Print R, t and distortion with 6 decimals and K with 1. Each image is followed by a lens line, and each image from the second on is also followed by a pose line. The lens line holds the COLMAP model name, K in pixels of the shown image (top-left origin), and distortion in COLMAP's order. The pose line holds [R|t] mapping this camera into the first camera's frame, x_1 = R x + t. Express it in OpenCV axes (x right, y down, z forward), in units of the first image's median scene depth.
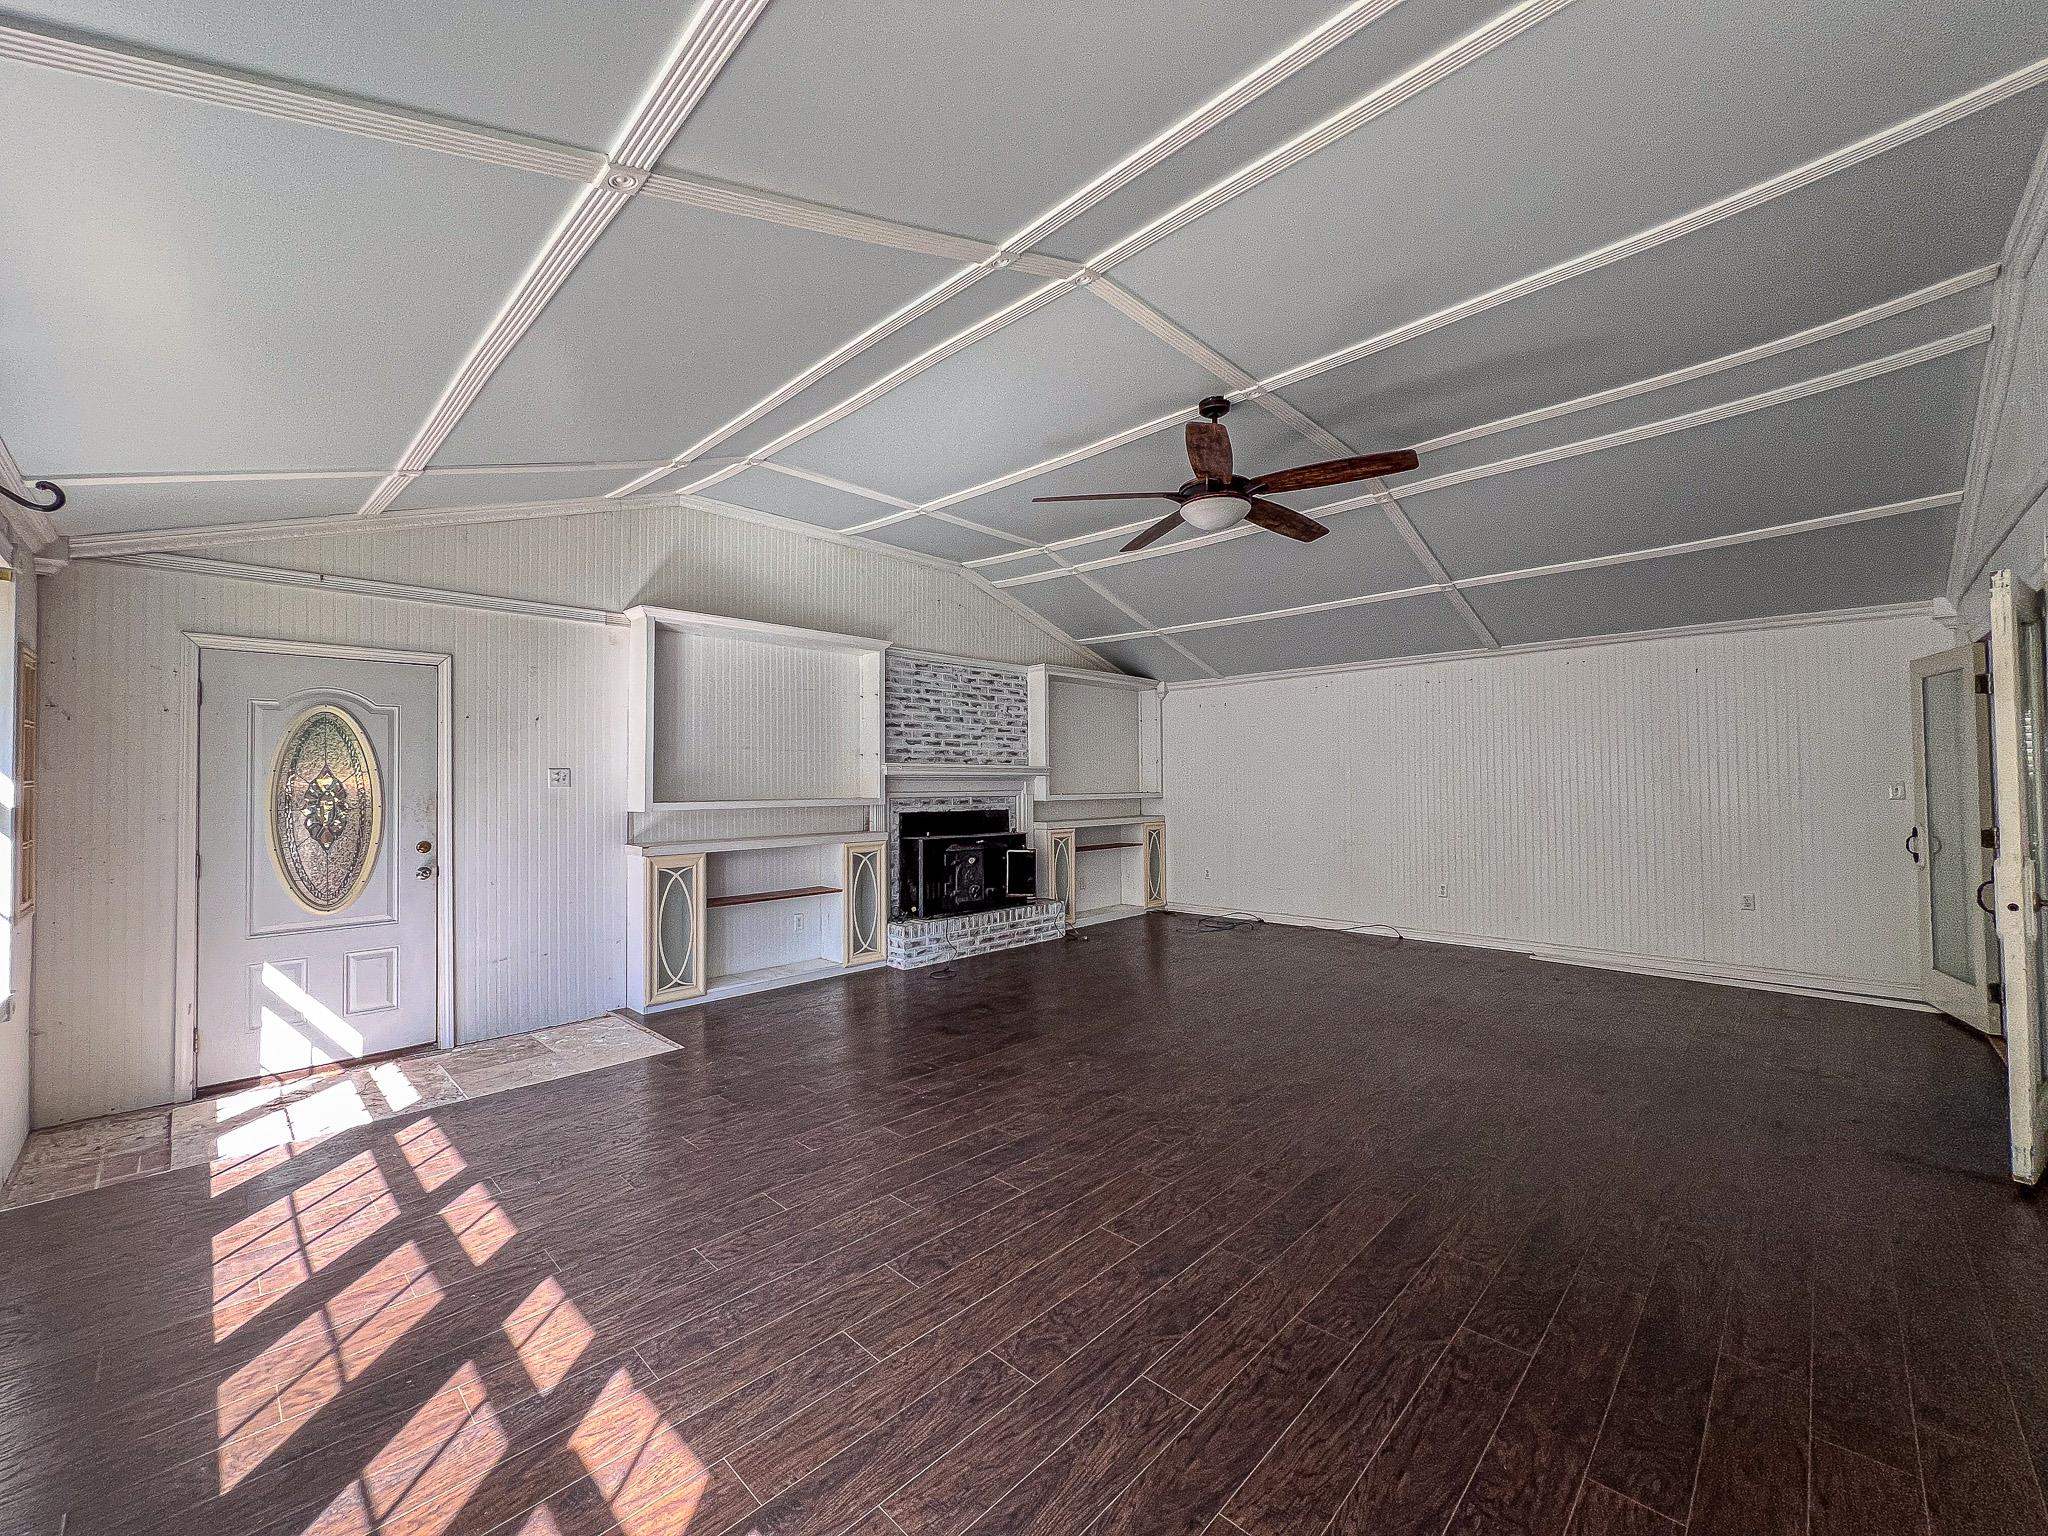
lens RADIAL K [[818.9, 0, 1018.6], [0, 818.9, 767.1], [0, 0, 1]] dist [-0.000212, 0.000478]
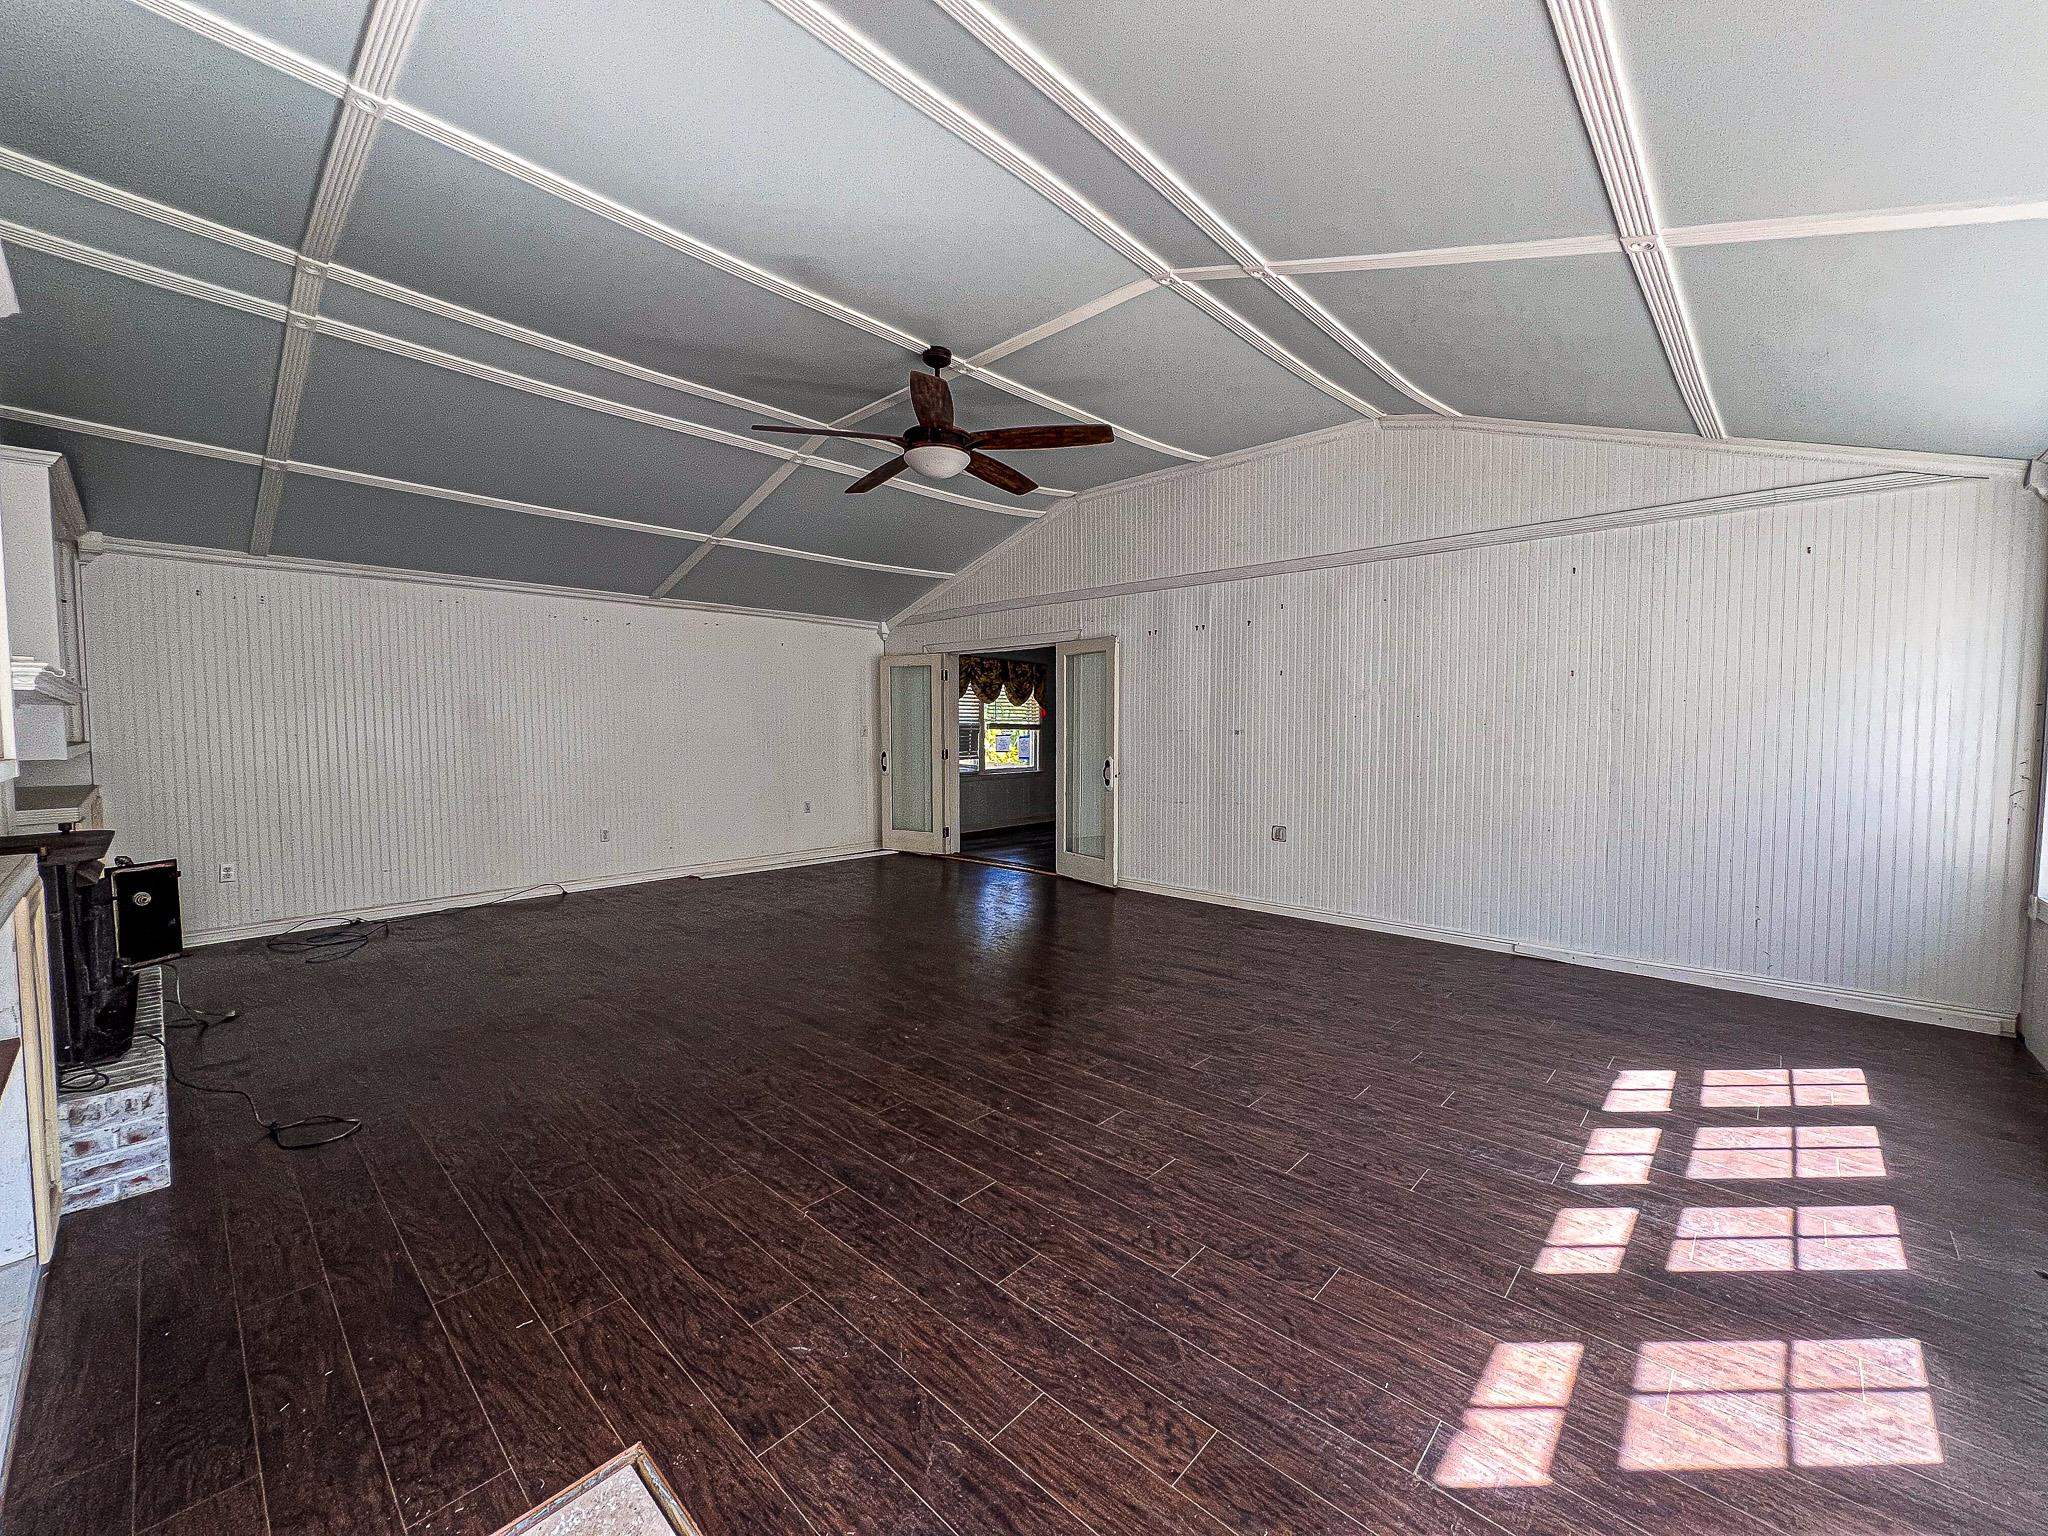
lens RADIAL K [[818.9, 0, 1018.6], [0, 818.9, 767.1], [0, 0, 1]] dist [-0.000212, 0.000478]
pose [[-0.024829, -0.040842, 0.998857, -1.455989], [-0.021964, 0.998946, 0.040300, 0.057330], [-0.999450, -0.020938, -0.025700, 1.632362]]
